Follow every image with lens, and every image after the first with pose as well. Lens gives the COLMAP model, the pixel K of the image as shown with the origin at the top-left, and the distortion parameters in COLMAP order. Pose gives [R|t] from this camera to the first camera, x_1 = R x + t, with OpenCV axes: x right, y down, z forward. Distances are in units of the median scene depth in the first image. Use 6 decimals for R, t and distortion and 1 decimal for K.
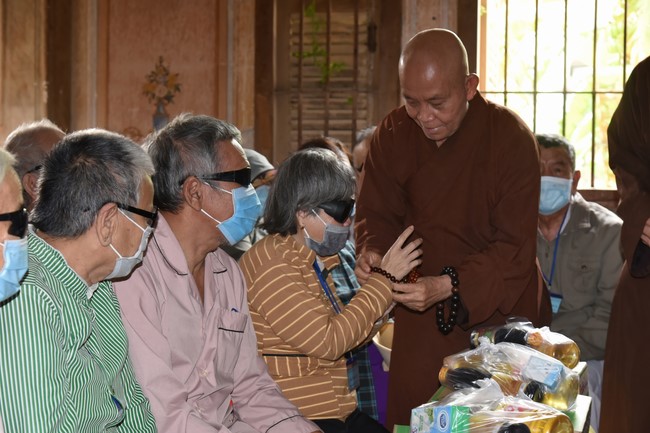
lens RADIAL K [[1208.4, 0, 325.0], [0, 1208.4, 216.5], [0, 0, 1]] dist [0.002847, 0.171906]
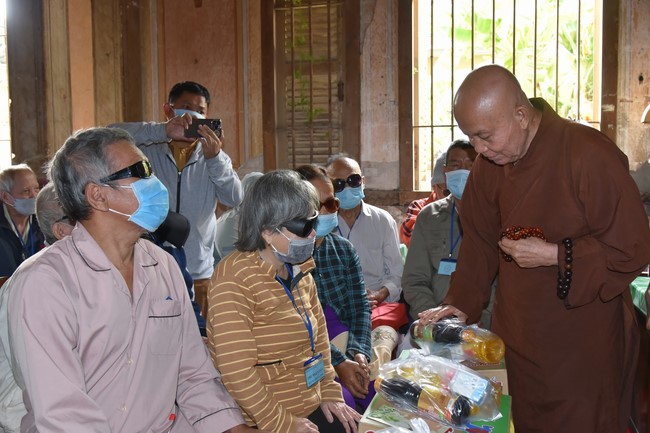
lens RADIAL K [[641.0, 0, 325.0], [0, 641.0, 216.5], [0, 0, 1]] dist [-0.009849, -0.008359]
pose [[0.999489, -0.023580, -0.021579, 0.032819], [0.024393, 0.998972, 0.038220, -0.025379], [0.020656, -0.038727, 0.999036, 0.211020]]
